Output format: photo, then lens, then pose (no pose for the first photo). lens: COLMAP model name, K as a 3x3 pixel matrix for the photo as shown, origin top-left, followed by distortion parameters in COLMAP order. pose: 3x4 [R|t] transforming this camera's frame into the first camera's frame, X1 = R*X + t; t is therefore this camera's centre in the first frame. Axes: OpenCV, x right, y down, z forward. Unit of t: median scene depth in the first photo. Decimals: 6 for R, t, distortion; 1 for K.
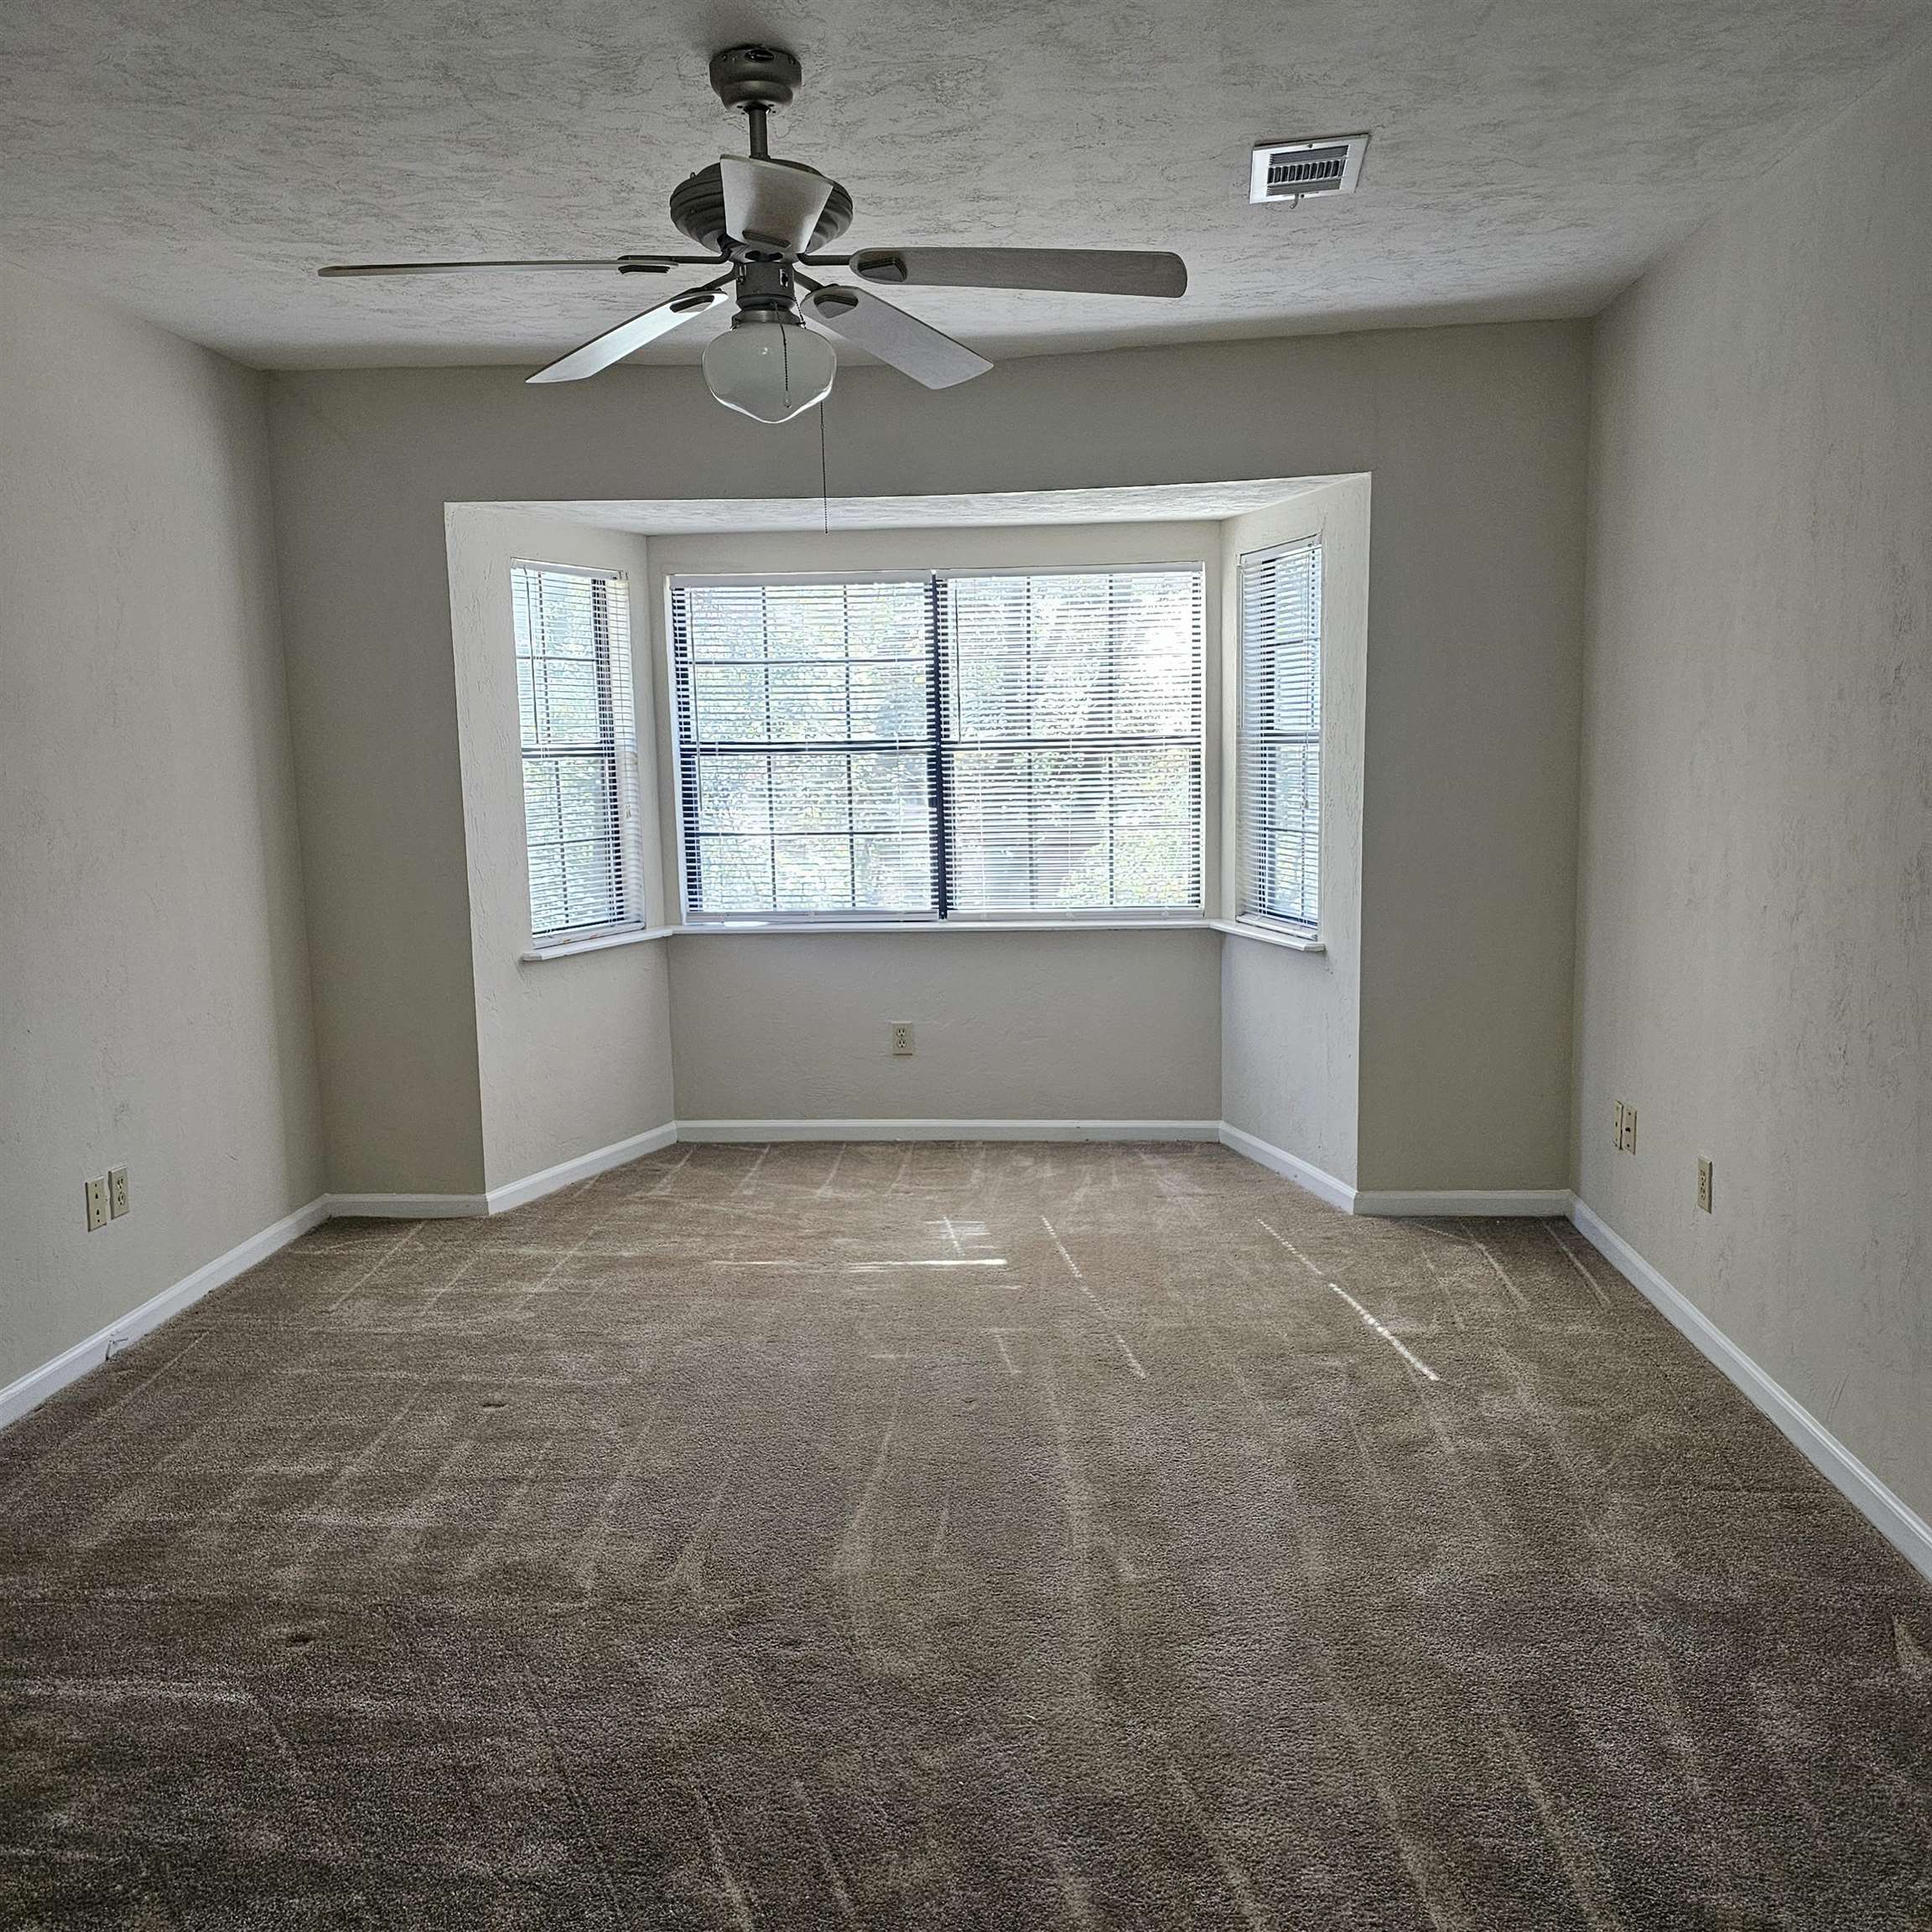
lens RADIAL K [[1714.7, 0, 961.8], [0, 1714.7, 972.7], [0, 0, 1]] dist [0.092285, -0.104850]
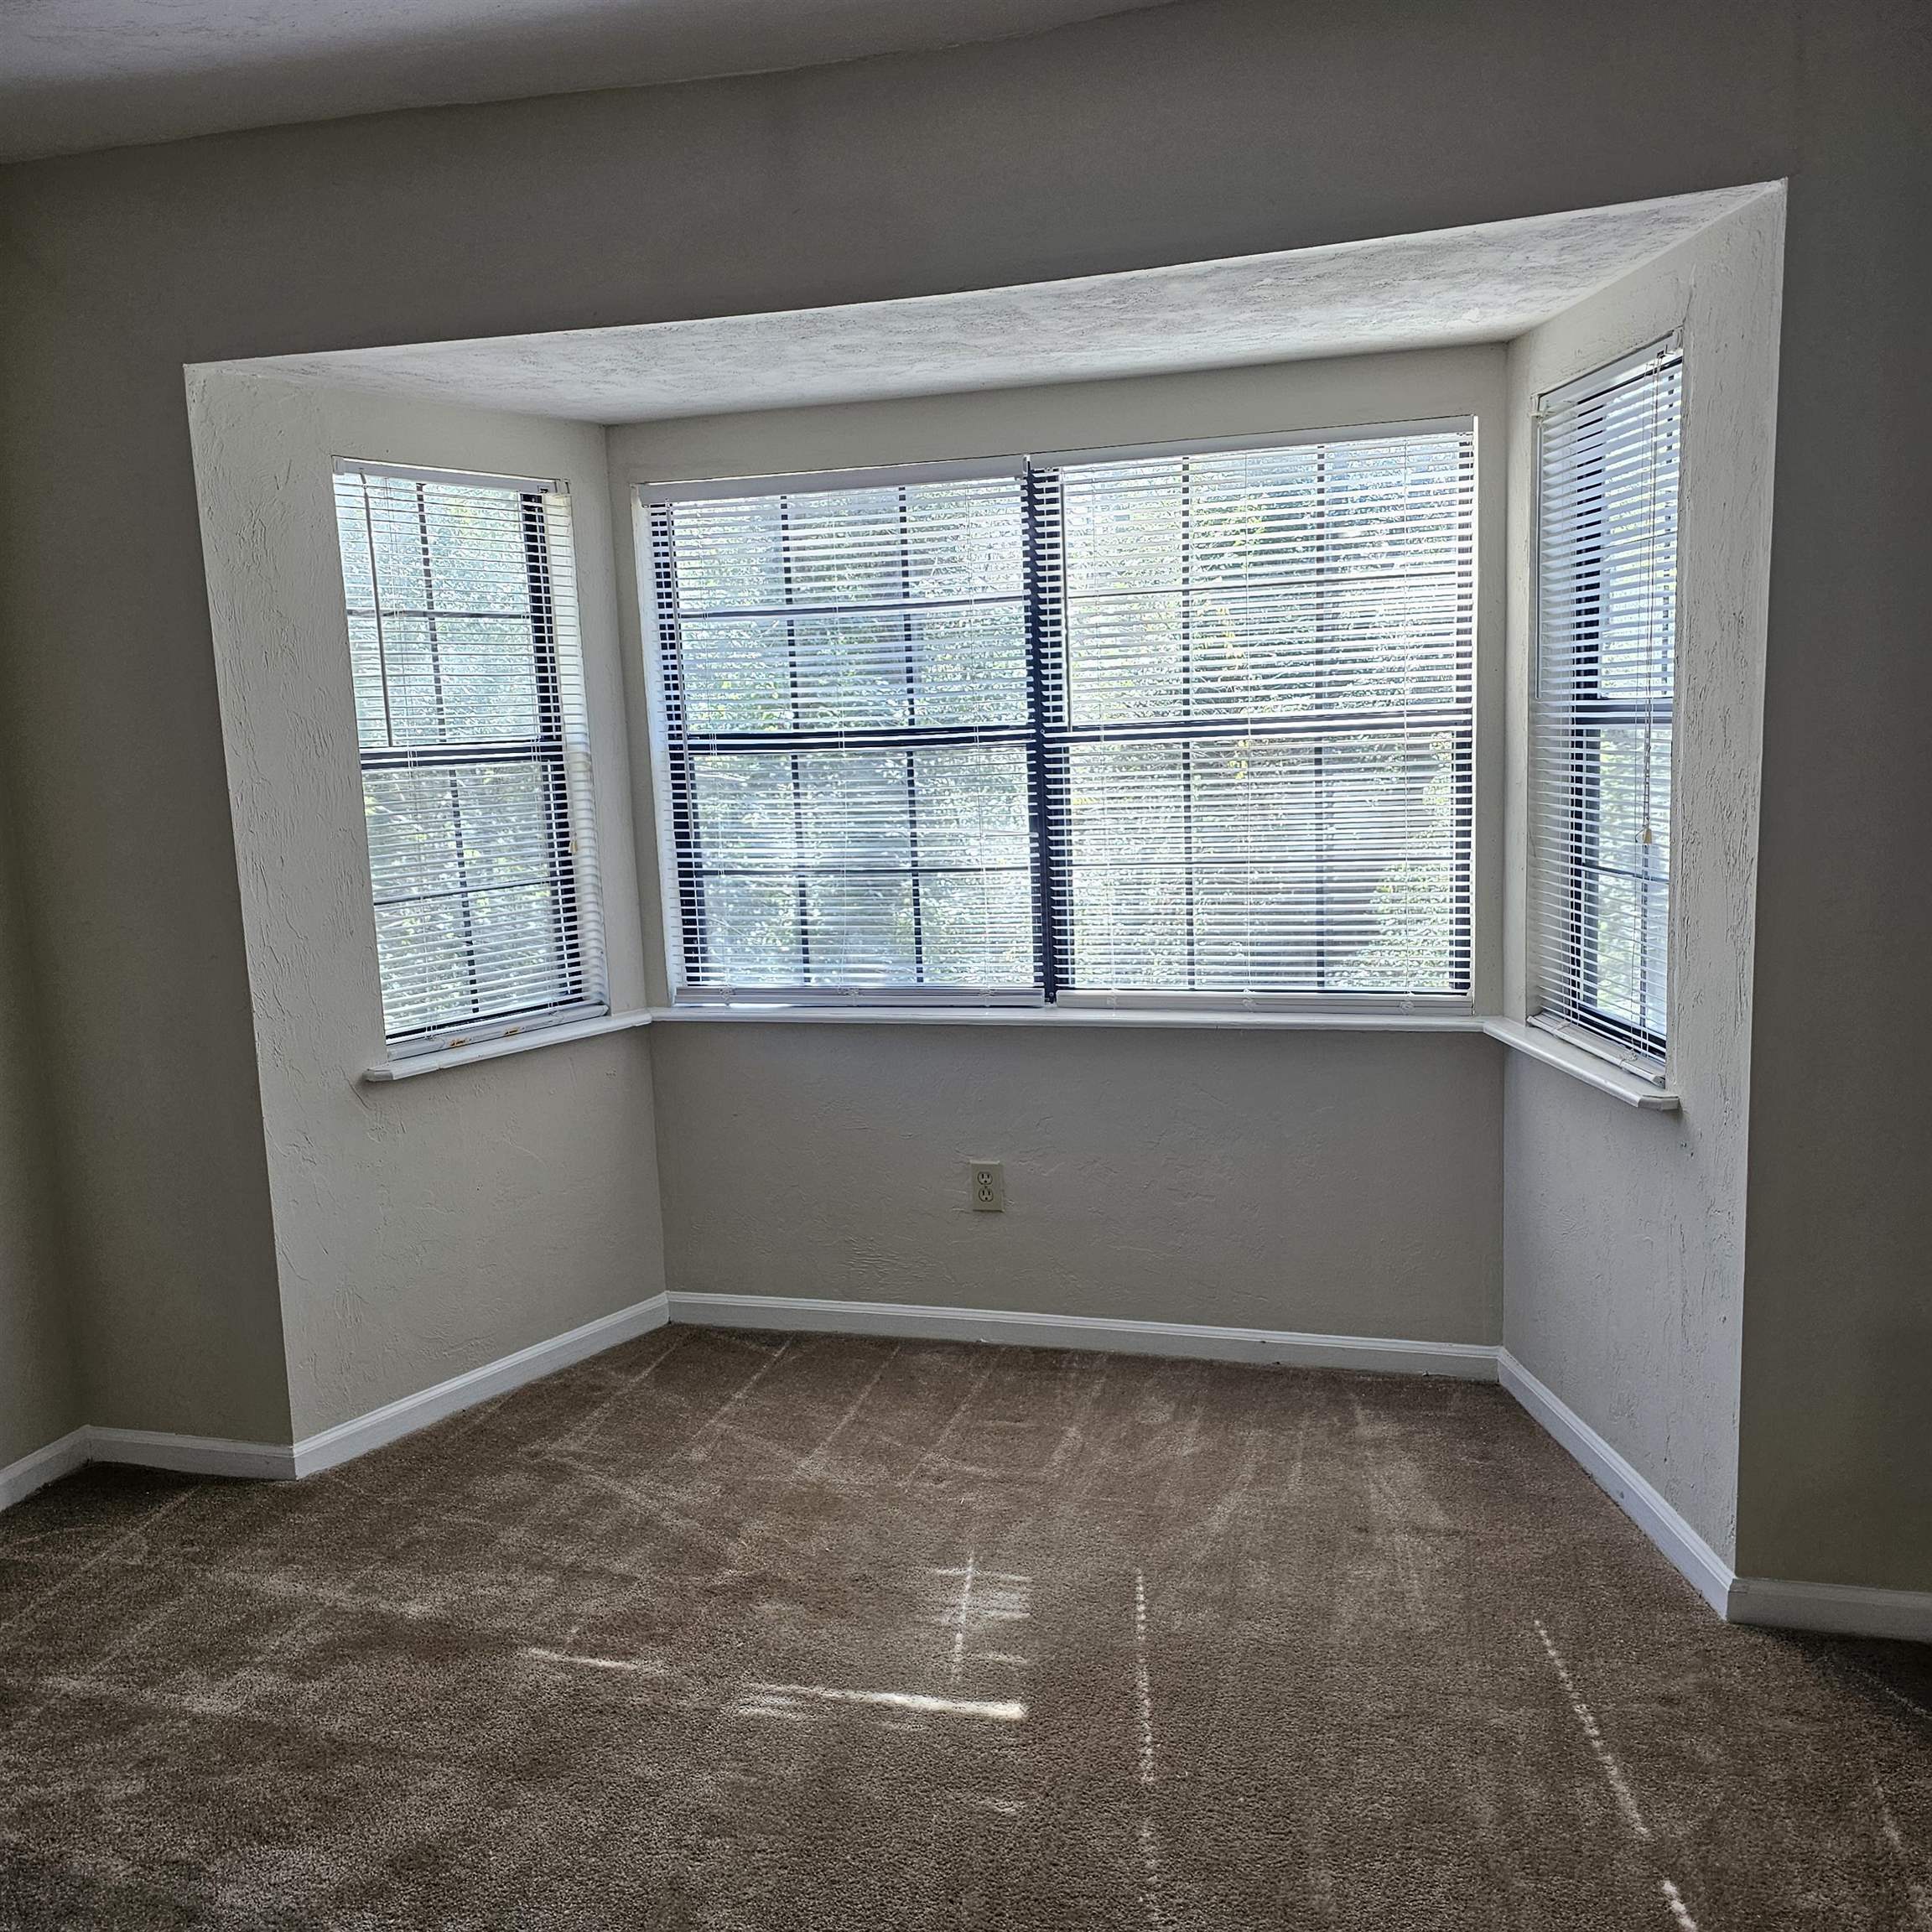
lens RADIAL K [[1714.7, 0, 963.2], [0, 1714.7, 971.8], [0, 0, 1]] dist [0.092285, -0.104850]
pose [[0.978504, 0.012123, -0.205869, 0.094858], [-0.008123, 0.999762, 0.020267, -0.060010], [0.206066, -0.018159, 0.978370, 0.388795]]
